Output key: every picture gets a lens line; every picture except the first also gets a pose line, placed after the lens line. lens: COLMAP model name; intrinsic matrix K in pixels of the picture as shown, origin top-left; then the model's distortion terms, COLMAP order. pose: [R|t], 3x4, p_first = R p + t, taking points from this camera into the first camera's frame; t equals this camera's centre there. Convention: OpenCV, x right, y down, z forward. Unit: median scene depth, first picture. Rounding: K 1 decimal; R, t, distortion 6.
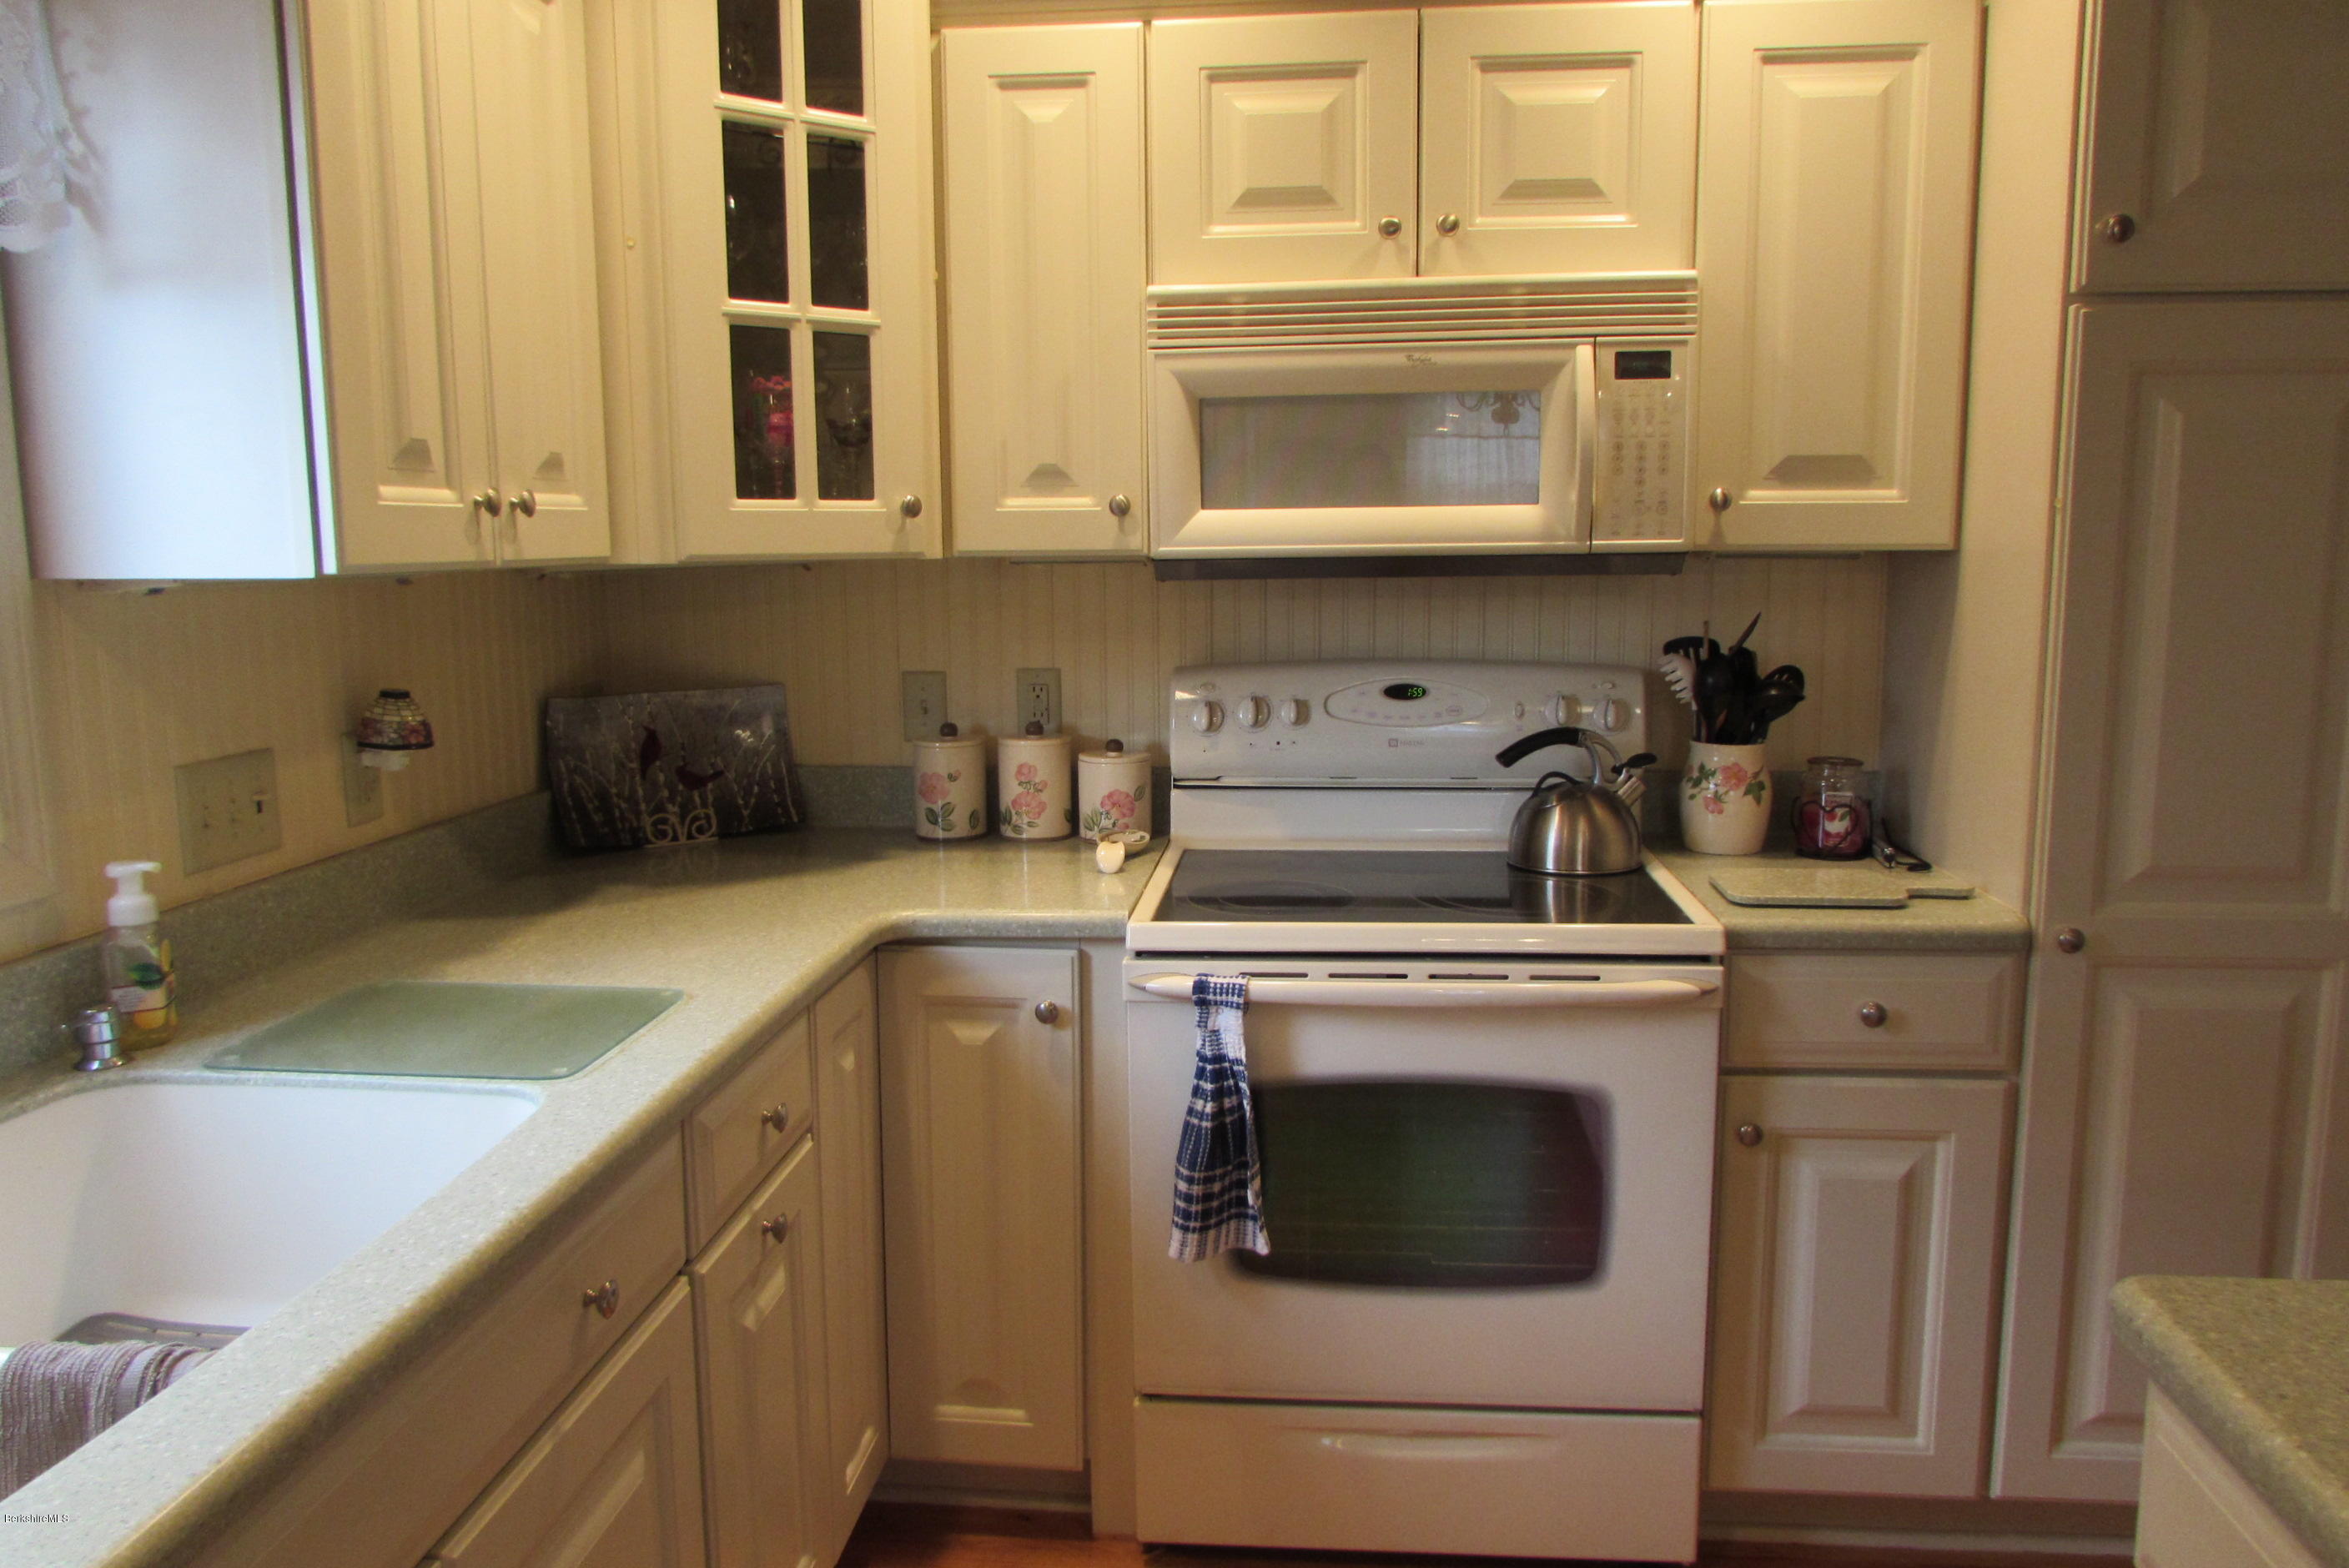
lens RADIAL K [[1664.2, 0, 1174.5], [0, 1664.2, 784.0], [0, 0, 1]] dist [-0.036314, 0.021233]
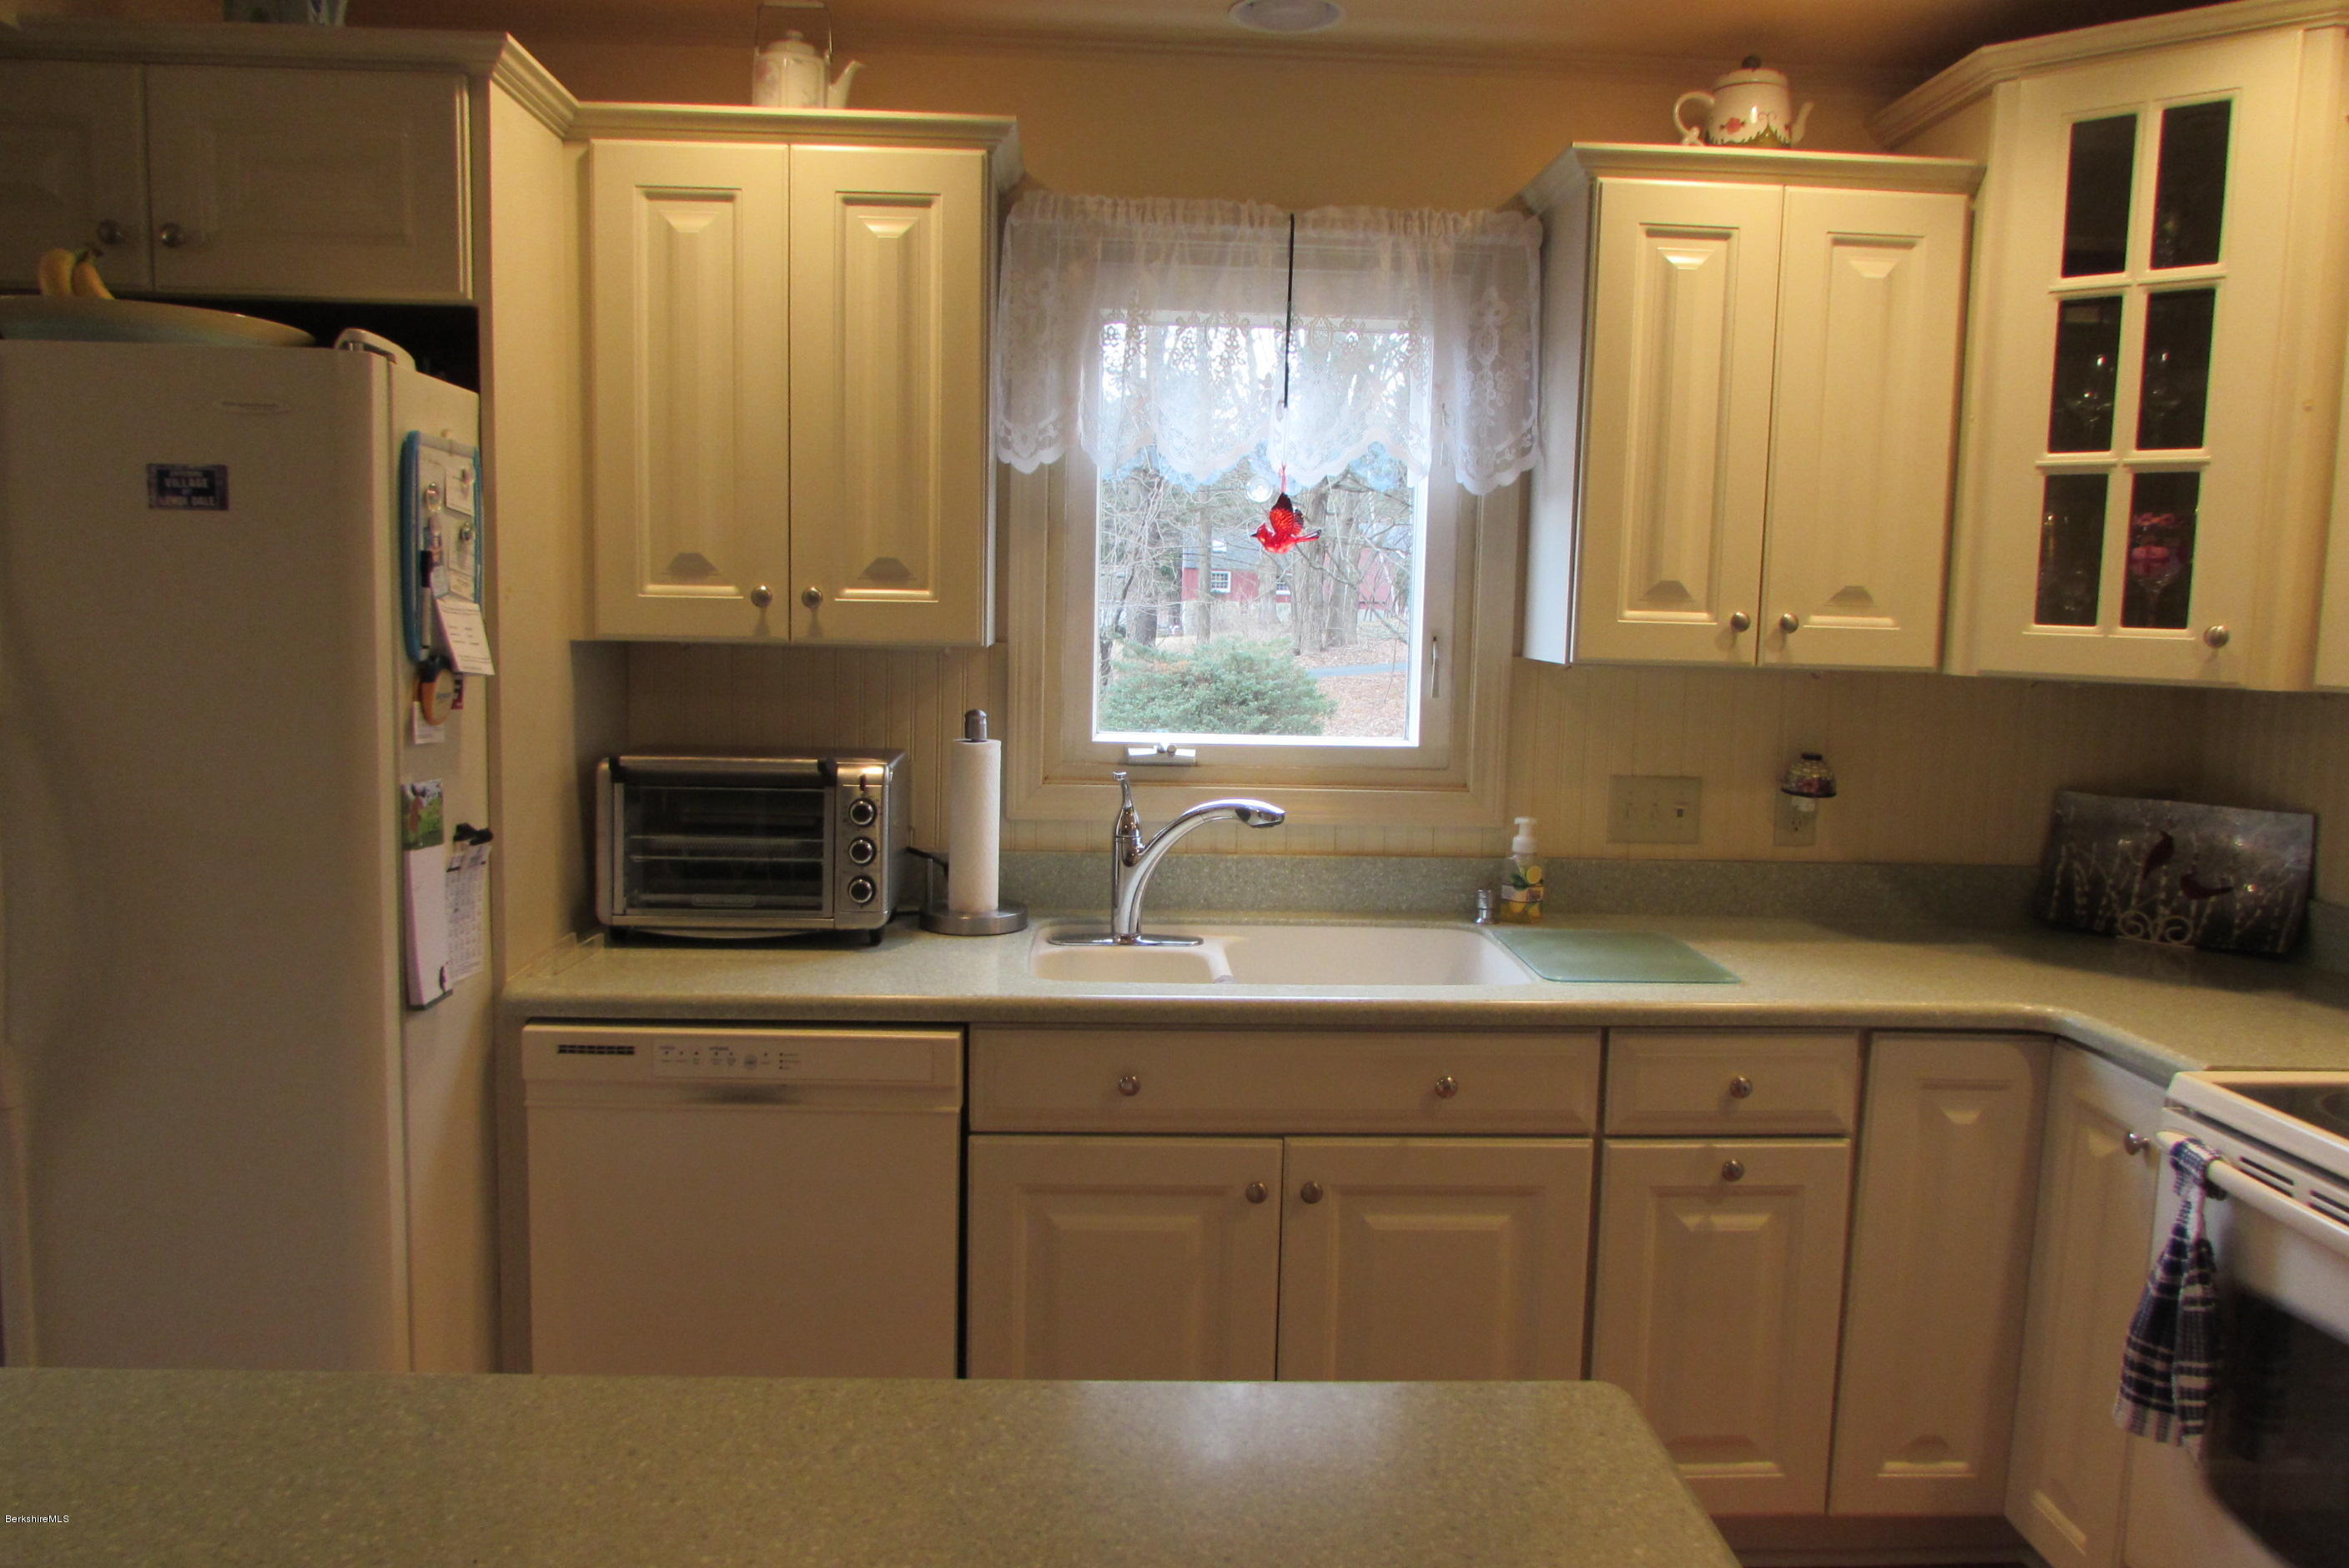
lens RADIAL K [[1655.8, 0, 1178.2], [0, 1655.8, 792.2], [0, 0, 1]] dist [-0.042839, 0.019872]
pose [[0.142901, 0.123962, -0.981943, 0.757841], [-0.173133, 0.979959, 0.098516, -0.064692], [0.974476, 0.155929, 0.161499, 0.246219]]
